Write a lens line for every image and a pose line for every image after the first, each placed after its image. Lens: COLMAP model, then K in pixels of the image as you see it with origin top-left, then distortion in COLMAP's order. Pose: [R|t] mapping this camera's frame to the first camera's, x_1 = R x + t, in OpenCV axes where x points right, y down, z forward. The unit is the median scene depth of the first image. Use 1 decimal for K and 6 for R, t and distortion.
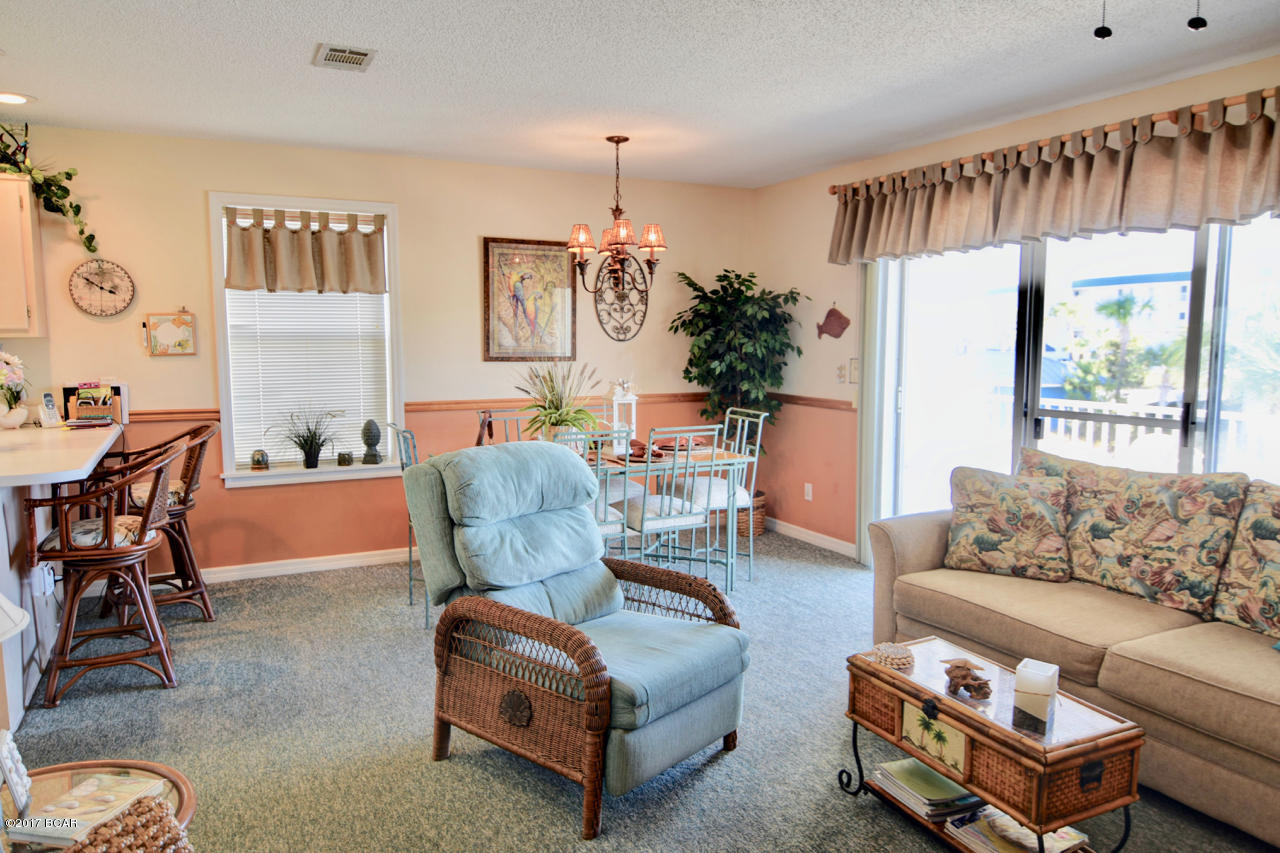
lens RADIAL K [[864.4, 0, 643.0], [0, 864.4, 427.8], [0, 0, 1]] dist [0.005643, -0.019830]
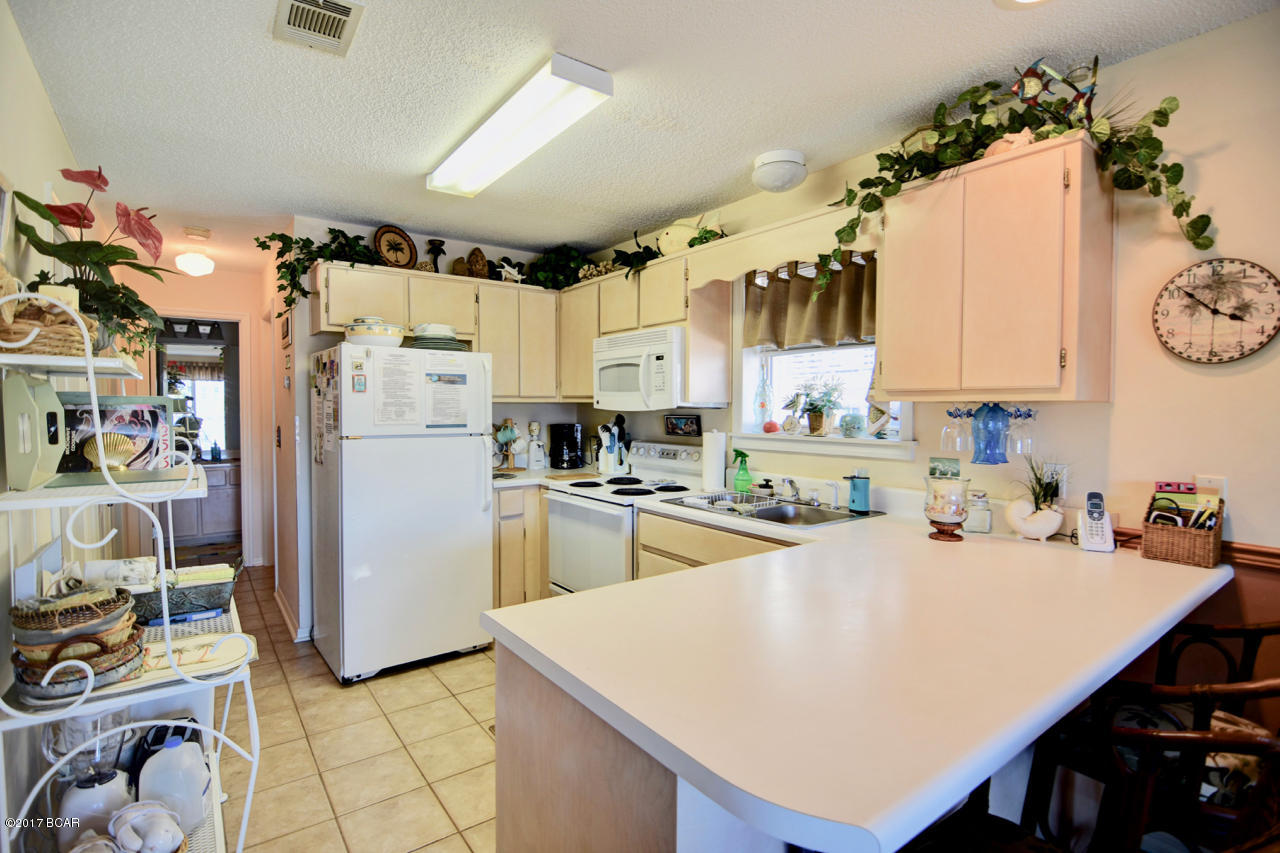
lens RADIAL K [[612.6, 0, 642.3], [0, 612.6, 423.0], [0, 0, 1]] dist [-0.004884, -0.011482]
pose [[0.166694, 0.032967, -0.985457, -0.315781], [-0.112205, 0.993583, 0.014259, -0.058413], [0.979603, 0.108197, 0.169324, 0.598346]]
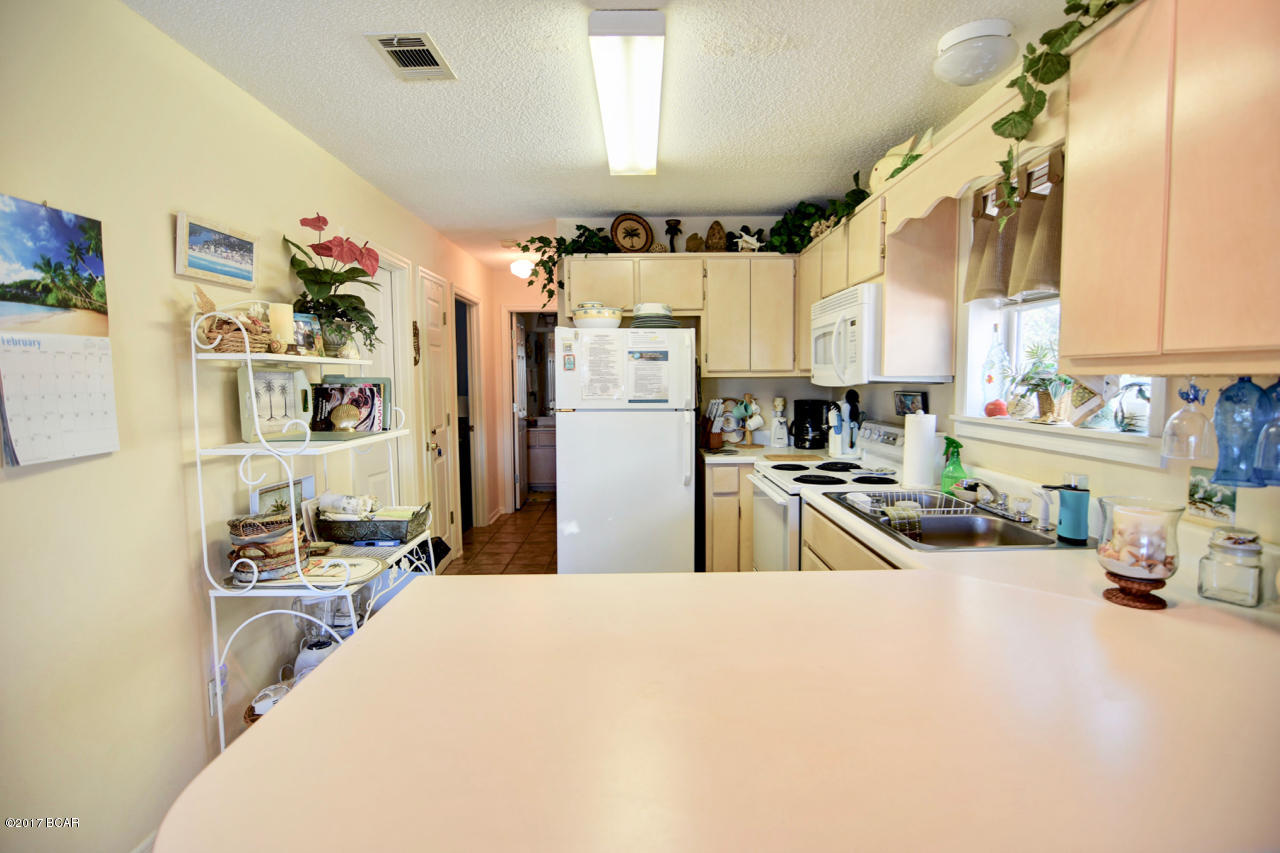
lens RADIAL K [[612.6, 0, 642.3], [0, 612.6, 423.0], [0, 0, 1]] dist [-0.004884, -0.011482]
pose [[-0.443687, 0.071934, -0.893290, -0.390547], [-0.090944, 0.988014, 0.124733, -0.086537], [0.891555, 0.136582, -0.431827, 0.826668]]
